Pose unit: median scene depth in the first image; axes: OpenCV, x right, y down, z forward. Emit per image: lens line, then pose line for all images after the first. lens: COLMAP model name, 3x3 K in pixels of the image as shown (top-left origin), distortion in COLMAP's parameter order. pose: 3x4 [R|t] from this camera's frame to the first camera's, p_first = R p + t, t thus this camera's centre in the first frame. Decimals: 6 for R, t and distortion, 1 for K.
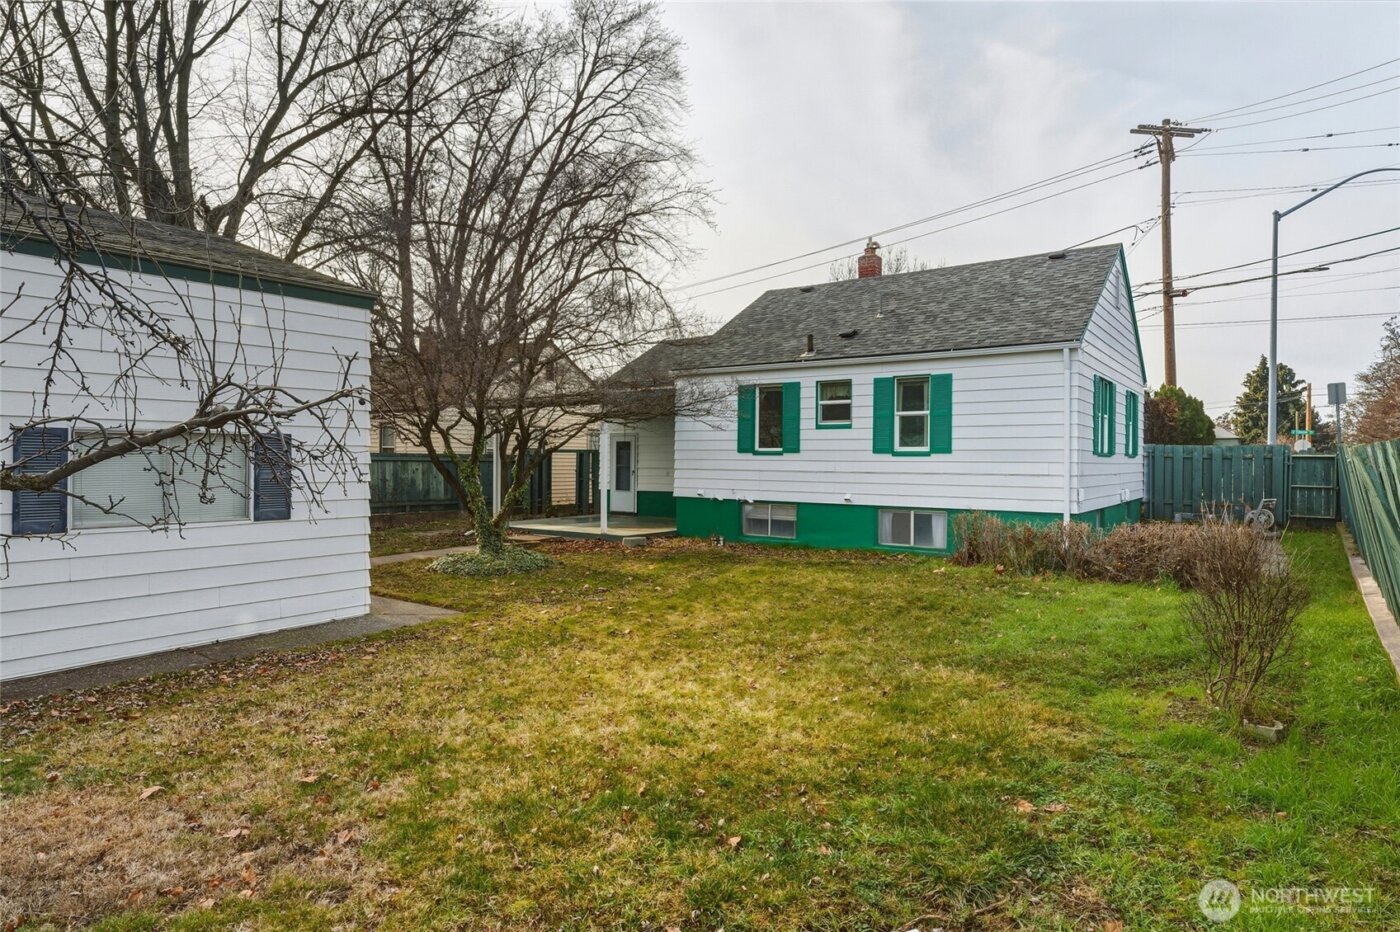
lens RADIAL K [[803.5, 0, 698.8], [0, 803.5, 462.8], [0, 0, 1]] dist [0.005641, -0.001489]
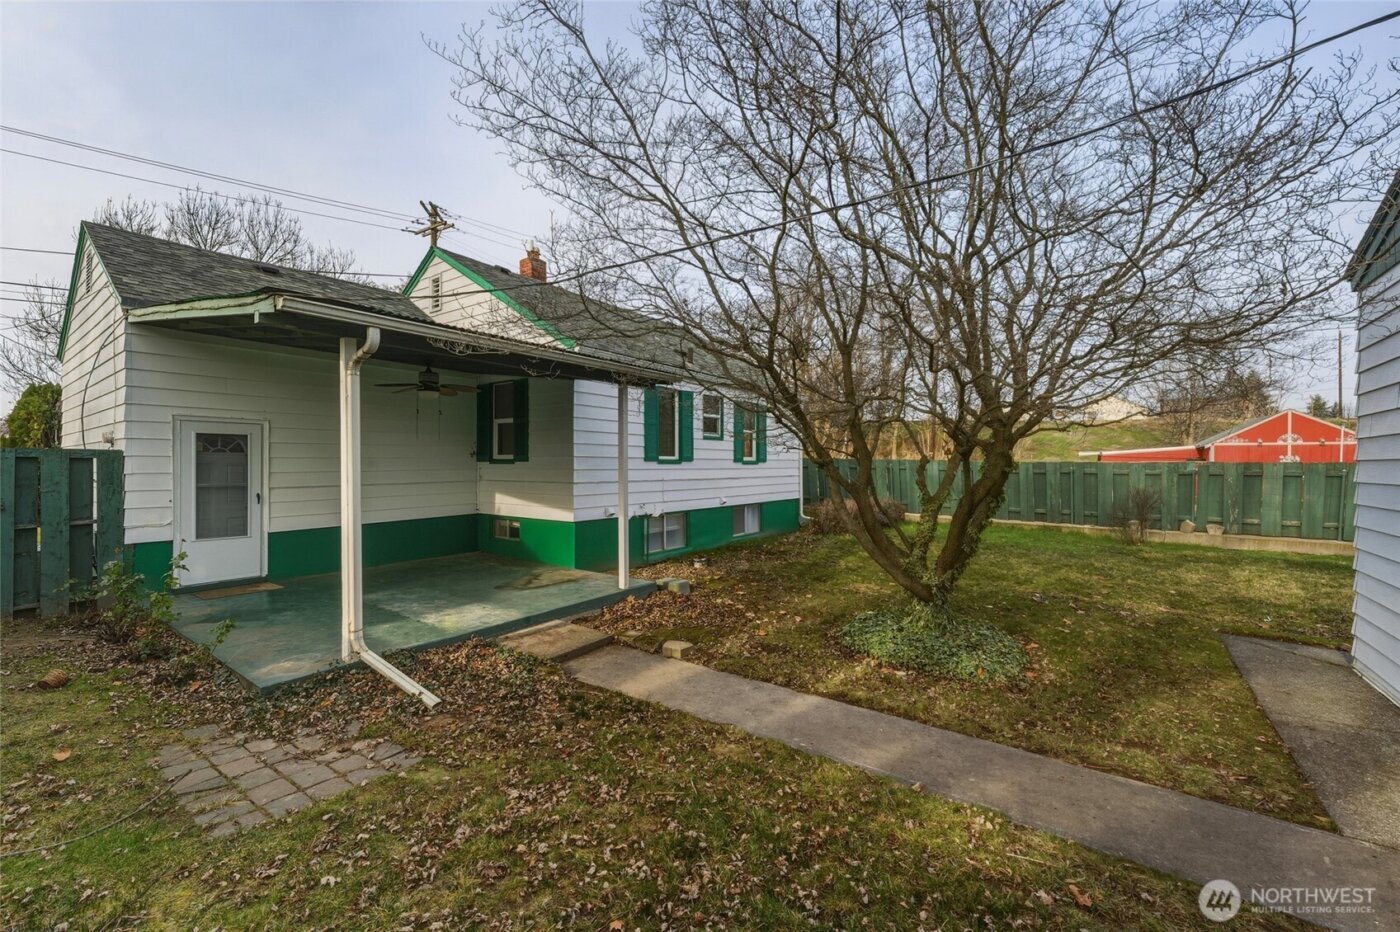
lens RADIAL K [[555.6, 0, 699.8], [0, 555.6, 462.9], [0, 0, 1]] dist [-0.000598, -0.000012]
pose [[0.017706, -0.002557, 0.999840, -0.587033], [0.008158, 0.999964, 0.002413, -0.012413], [-0.999810, 0.008114, 0.017726, 0.985059]]
